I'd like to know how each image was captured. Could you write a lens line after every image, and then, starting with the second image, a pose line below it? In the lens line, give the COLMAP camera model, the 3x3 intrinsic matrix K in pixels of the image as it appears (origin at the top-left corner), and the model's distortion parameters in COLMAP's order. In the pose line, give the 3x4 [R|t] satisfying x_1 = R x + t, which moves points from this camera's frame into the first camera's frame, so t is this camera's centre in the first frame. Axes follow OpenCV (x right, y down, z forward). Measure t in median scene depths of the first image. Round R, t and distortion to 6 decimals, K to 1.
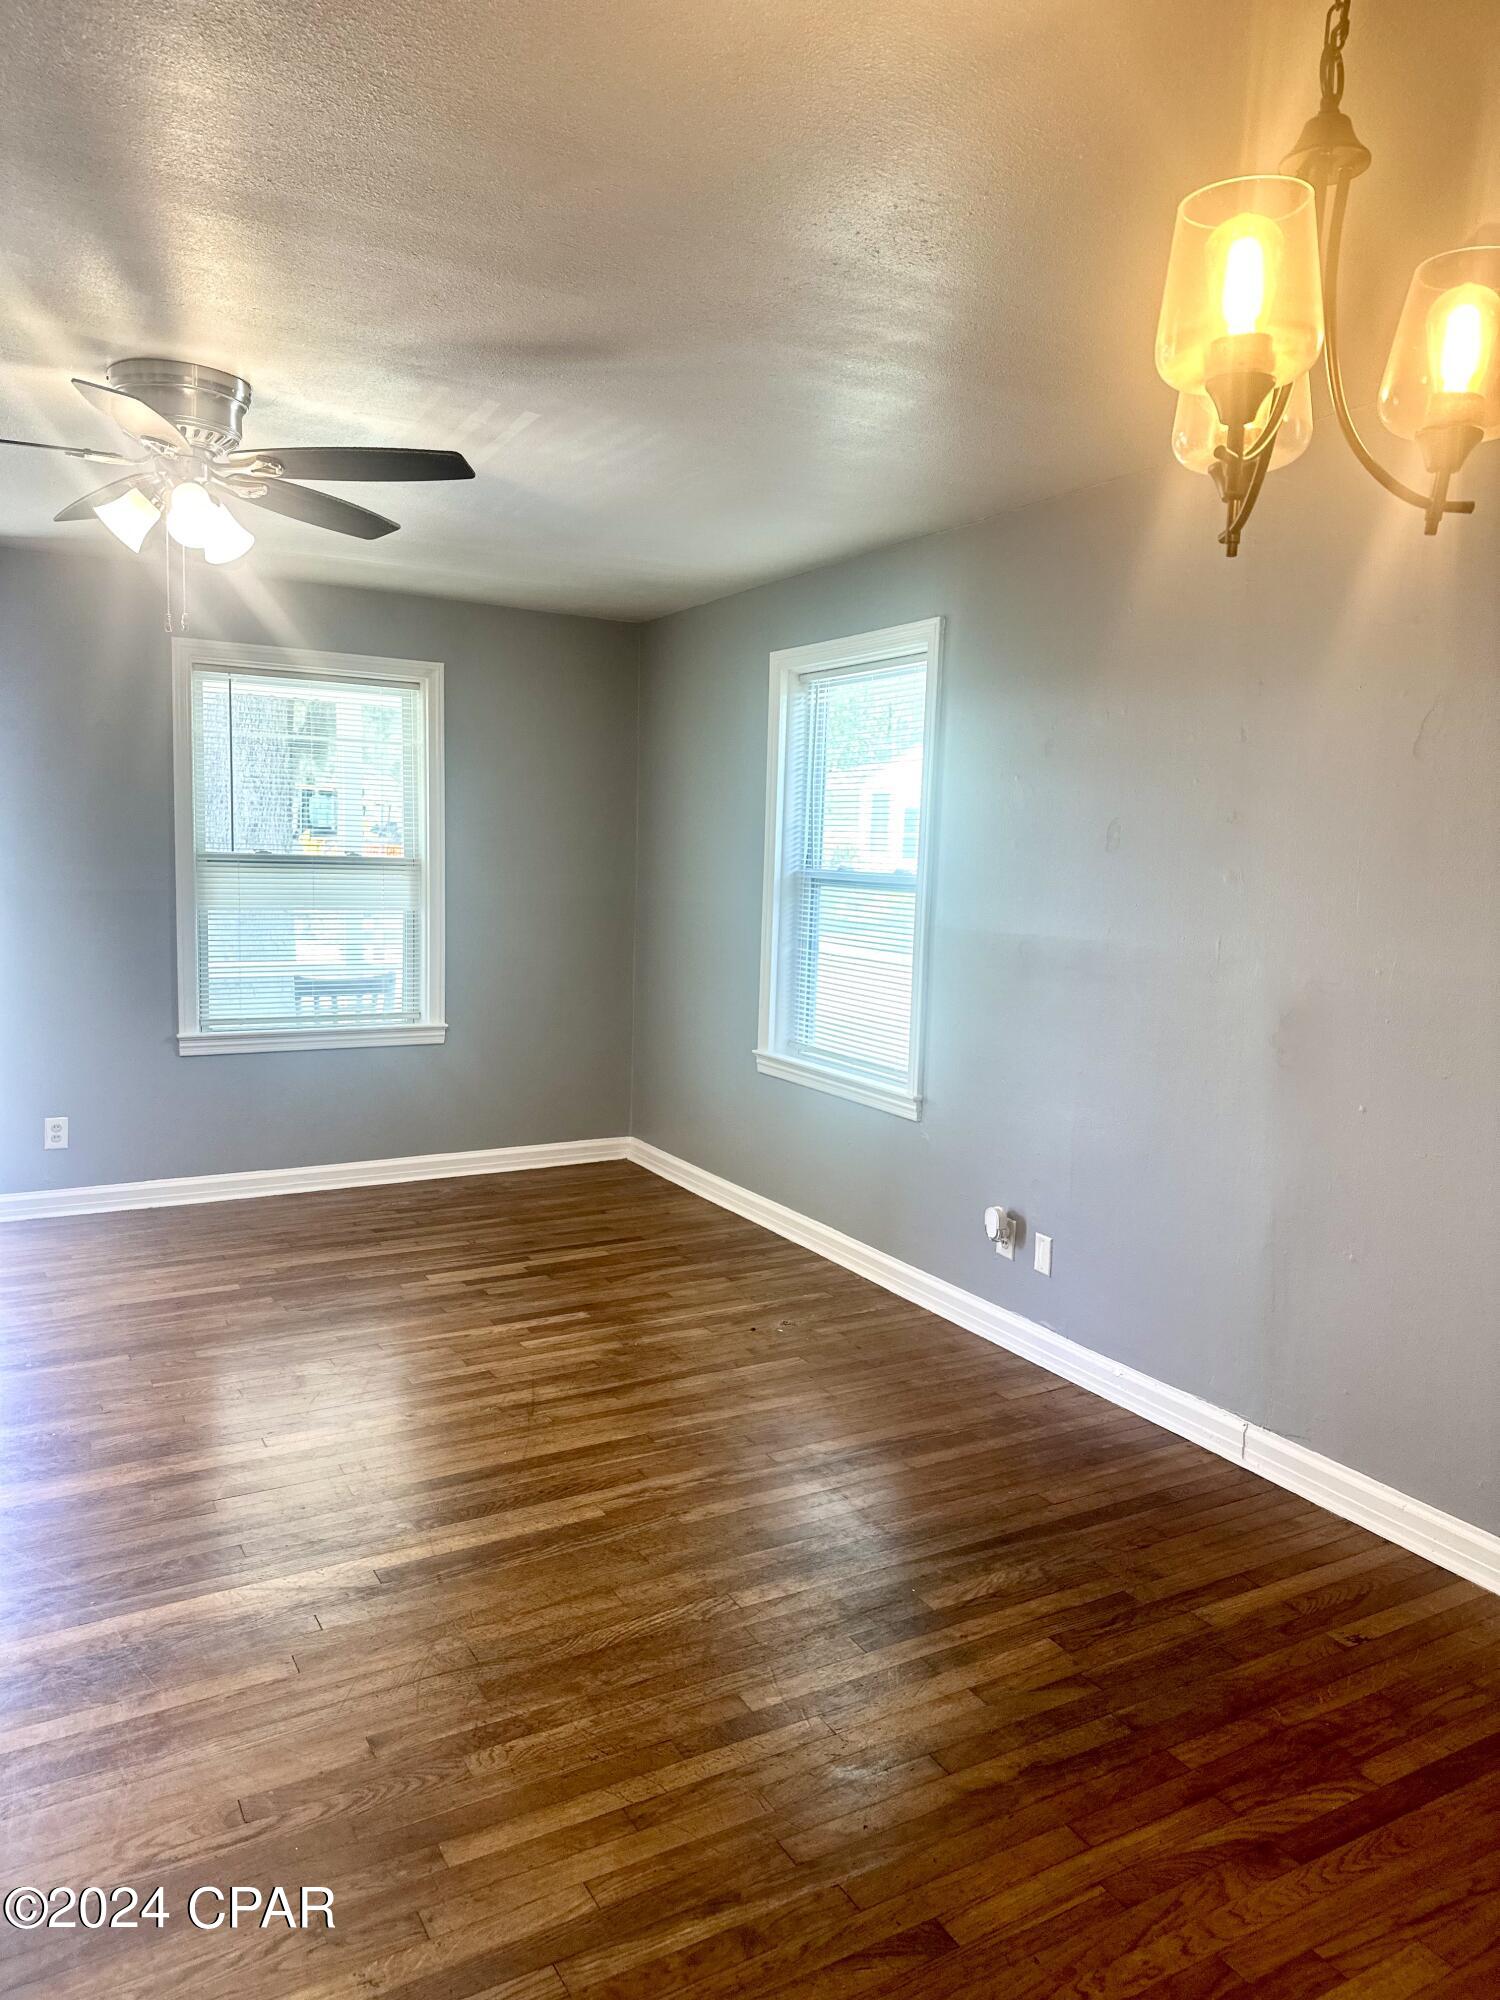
lens RADIAL K [[1388.2, 0, 762.1], [0, 1388.2, 1006.2], [0, 0, 1]] dist [0.069699, -0.083040]
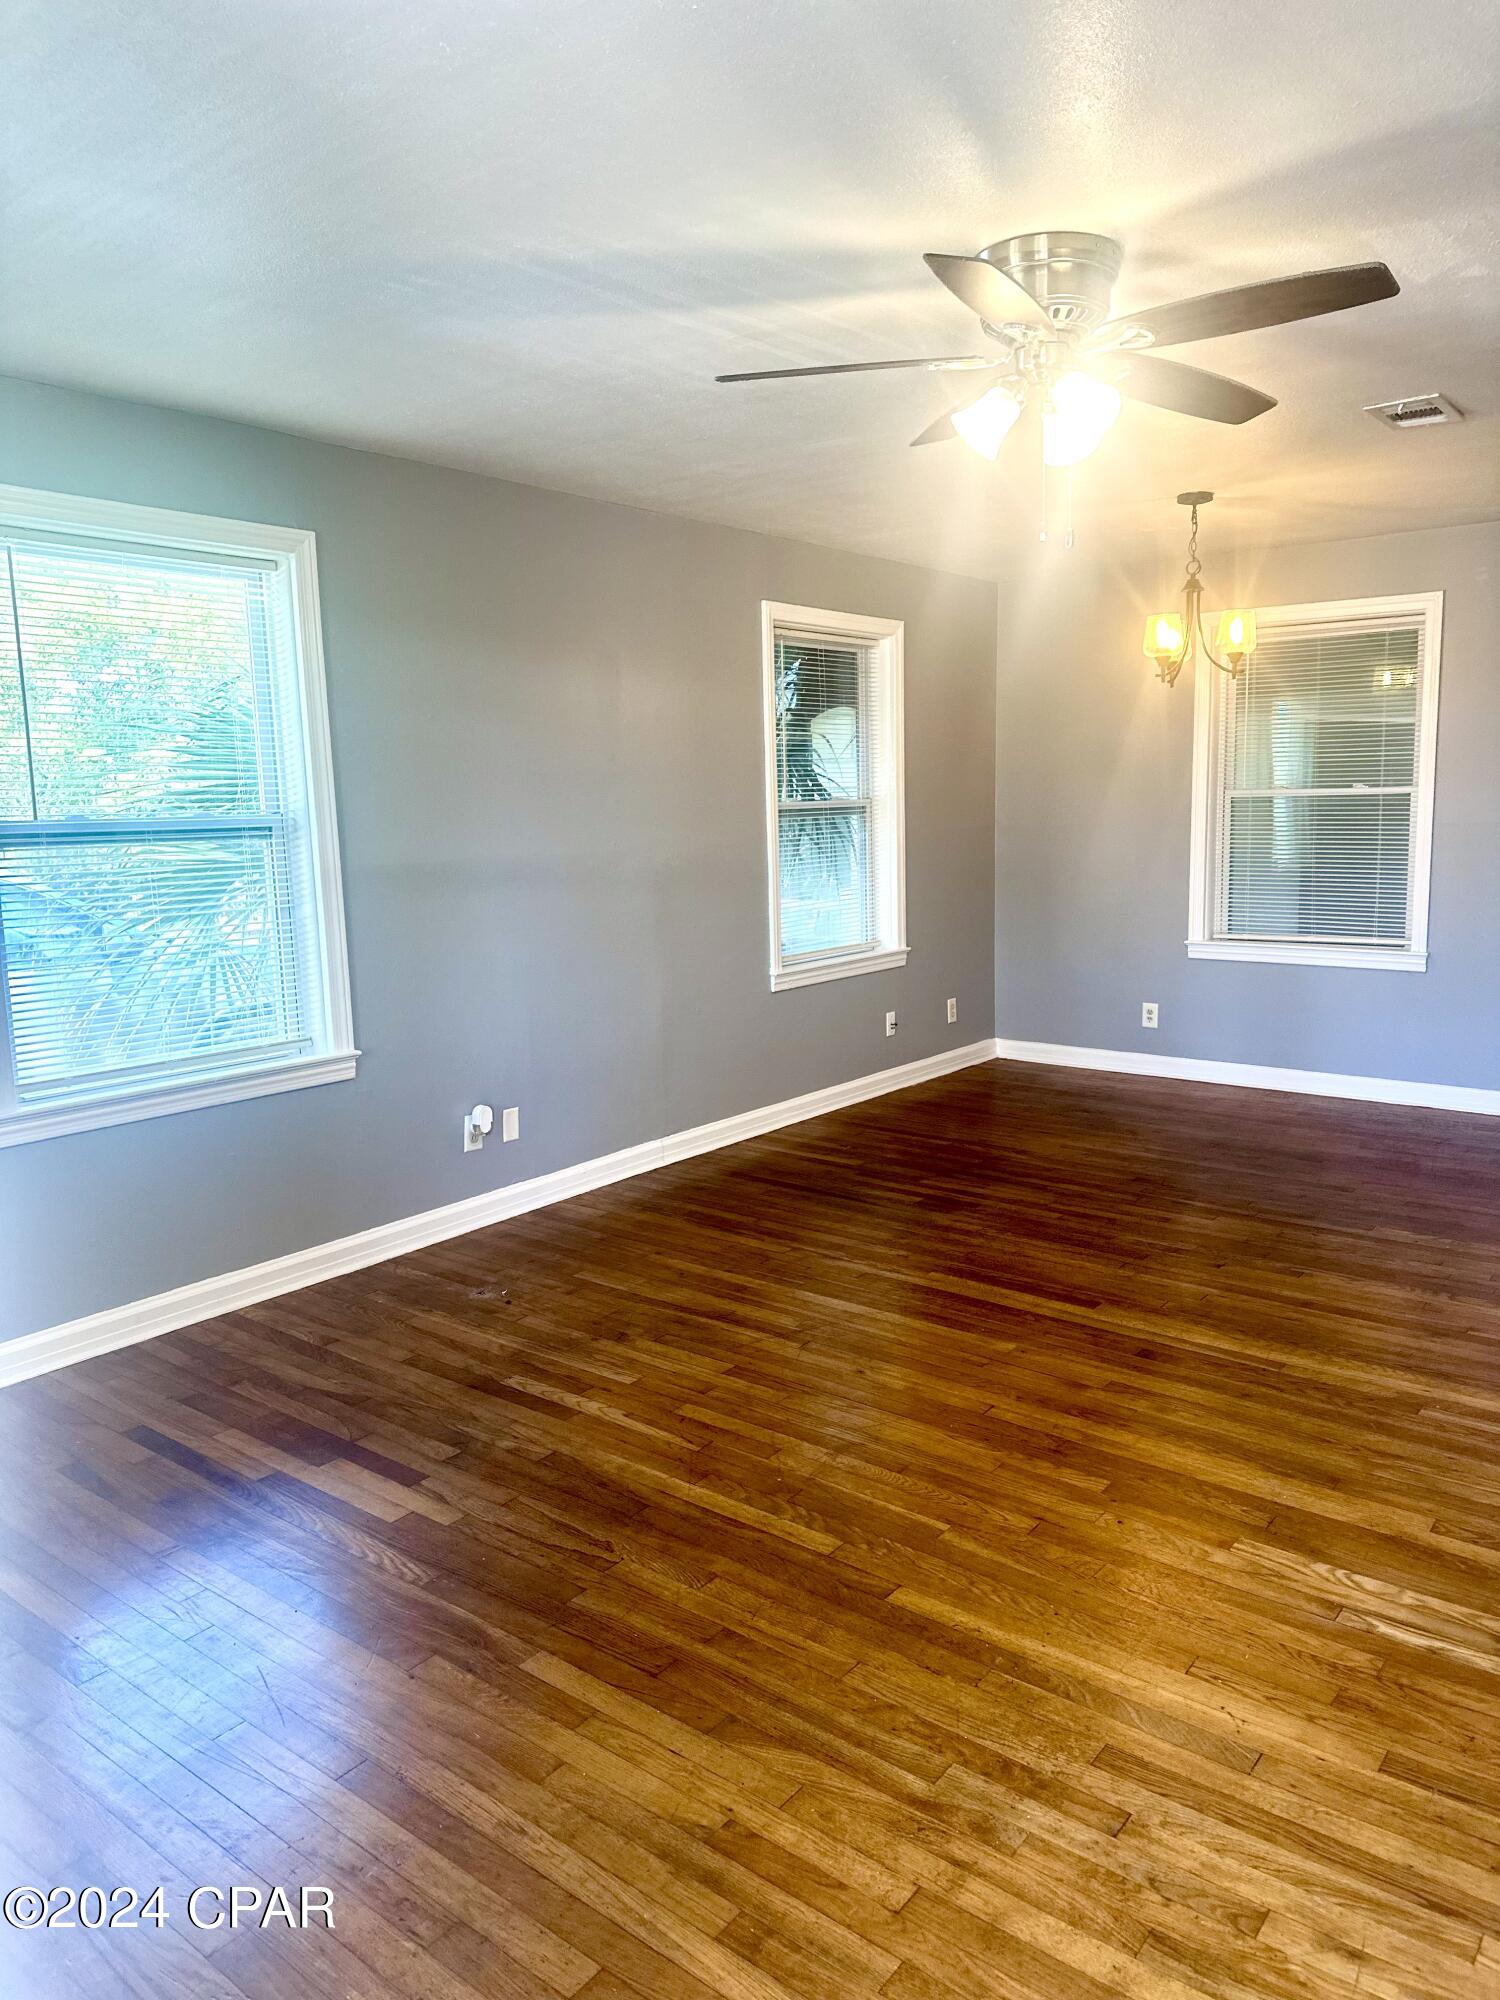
lens RADIAL K [[1388.2, 0, 749.7], [0, 1388.2, 984.0], [0, 0, 1]] dist [0.069699, -0.083040]
pose [[-0.361439, -0.141777, 0.921554, -1.061990], [0.127150, 0.971644, 0.199352, -0.166253], [-0.923686, 0.189229, -0.333163, 1.331291]]
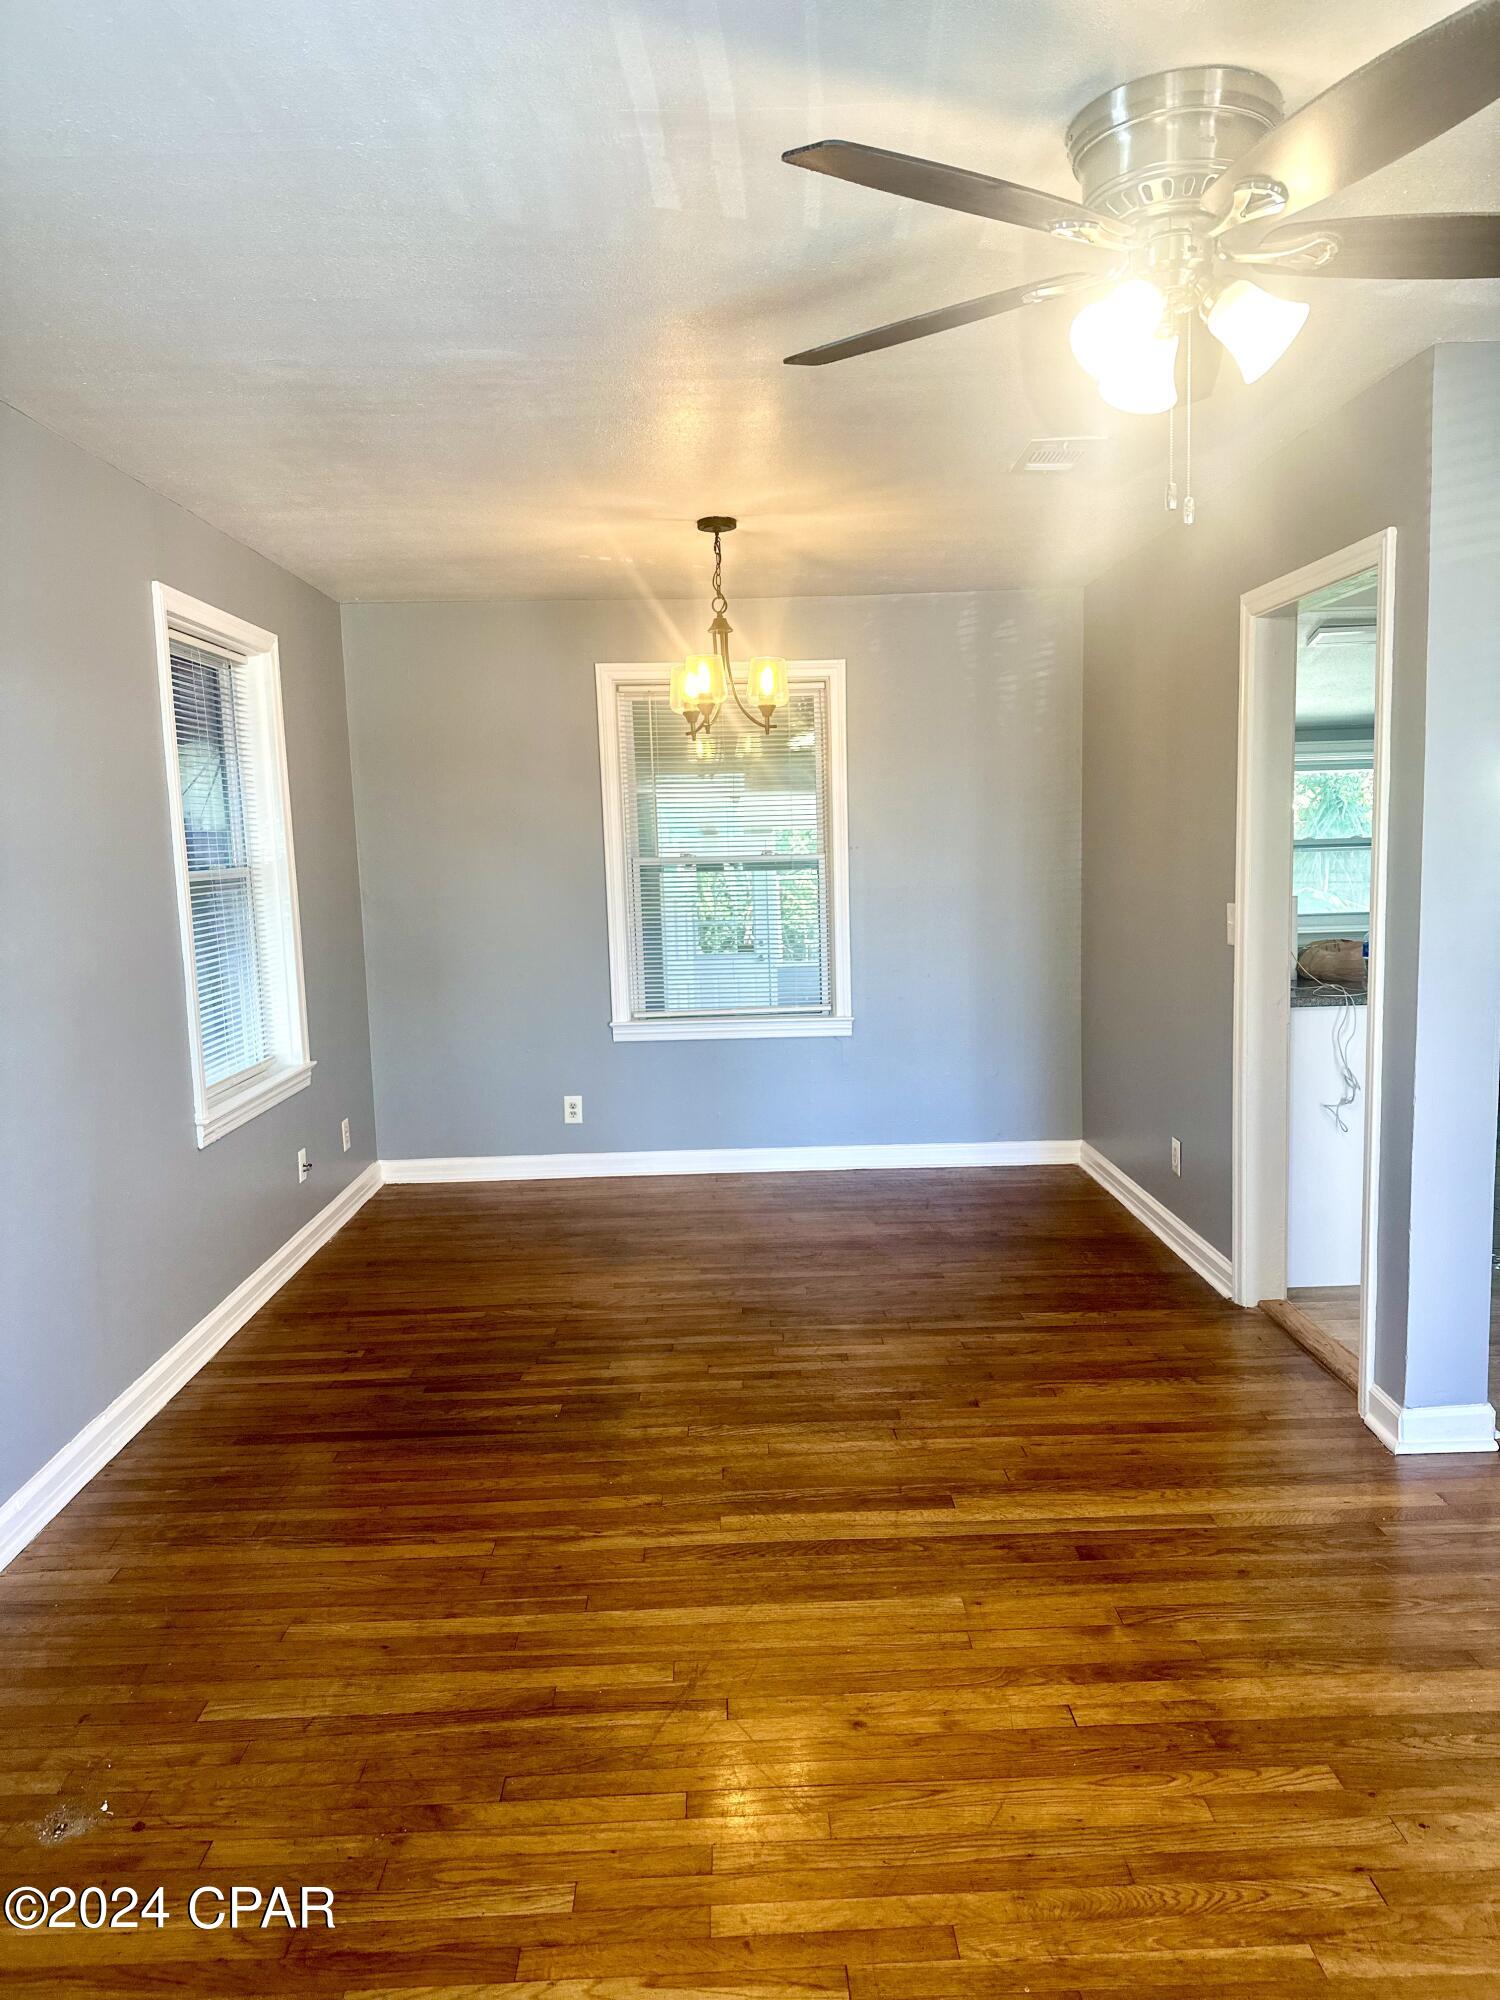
lens RADIAL K [[1388.2, 0, 764.5], [0, 1388.2, 999.4], [0, 0, 1]] dist [0.069699, -0.083040]
pose [[-0.878026, -0.058816, 0.474986, -0.498057], [0.062254, 0.969955, 0.235185, -0.184571], [-0.474548, 0.236068, -0.847984, 1.480852]]
